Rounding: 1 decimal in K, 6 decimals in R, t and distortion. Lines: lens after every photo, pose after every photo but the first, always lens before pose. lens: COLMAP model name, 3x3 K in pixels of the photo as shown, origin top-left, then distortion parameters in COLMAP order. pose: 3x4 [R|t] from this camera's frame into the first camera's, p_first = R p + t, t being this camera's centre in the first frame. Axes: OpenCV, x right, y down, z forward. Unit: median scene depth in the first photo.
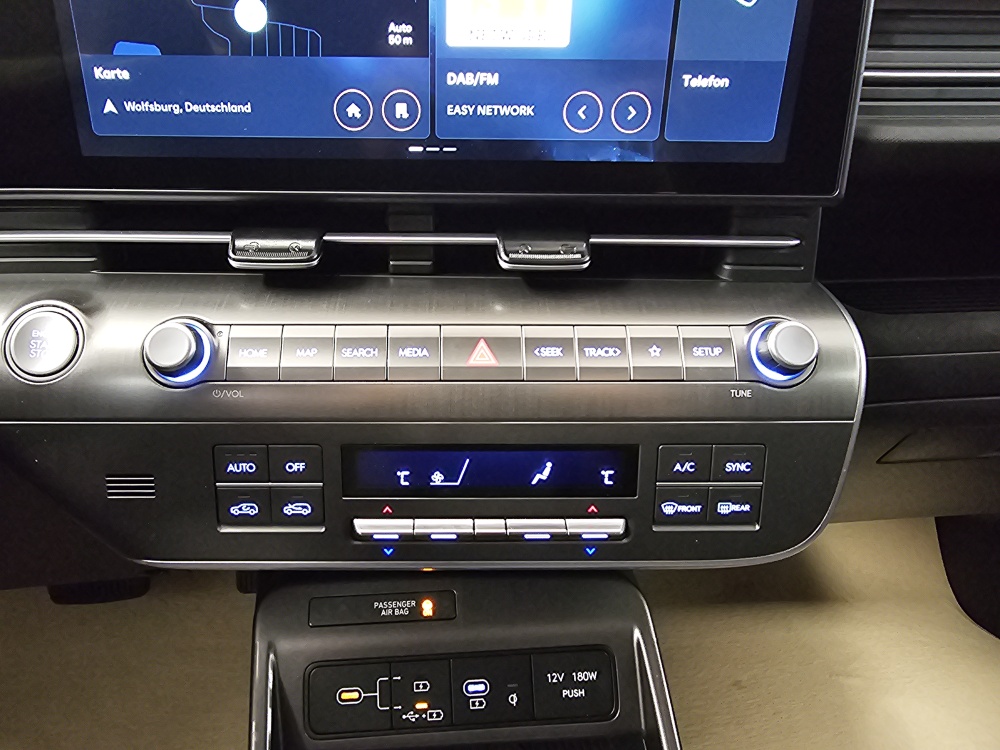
lens RADIAL K [[691.0, 0, 449.9], [0, 691.0, 355.4], [0, 0, 1]] dist [-0.000758, -0.009175]
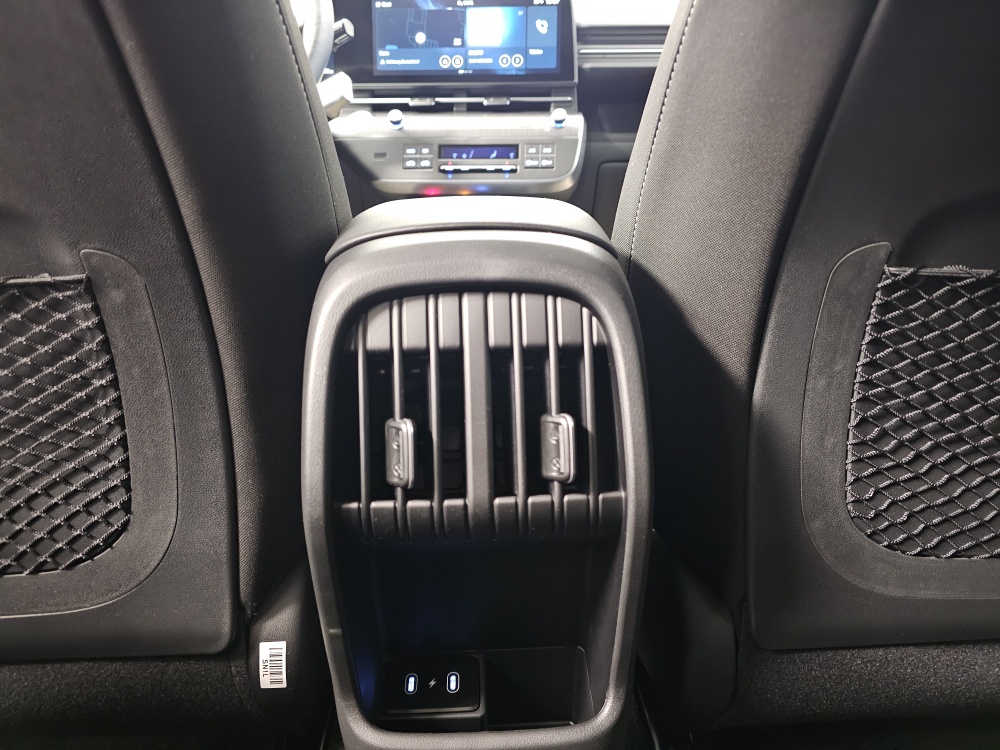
lens RADIAL K [[684.8, 0, 493.6], [0, 684.8, 370.9], [0, 0, 1]] dist [0.053944, -0.049207]
pose [[0.996914, 0.011135, -0.077711, 0.422006], [-0.028325, 0.974230, -0.223769, 2.052137], [0.073217, 0.225280, 0.971539, -2.196472]]
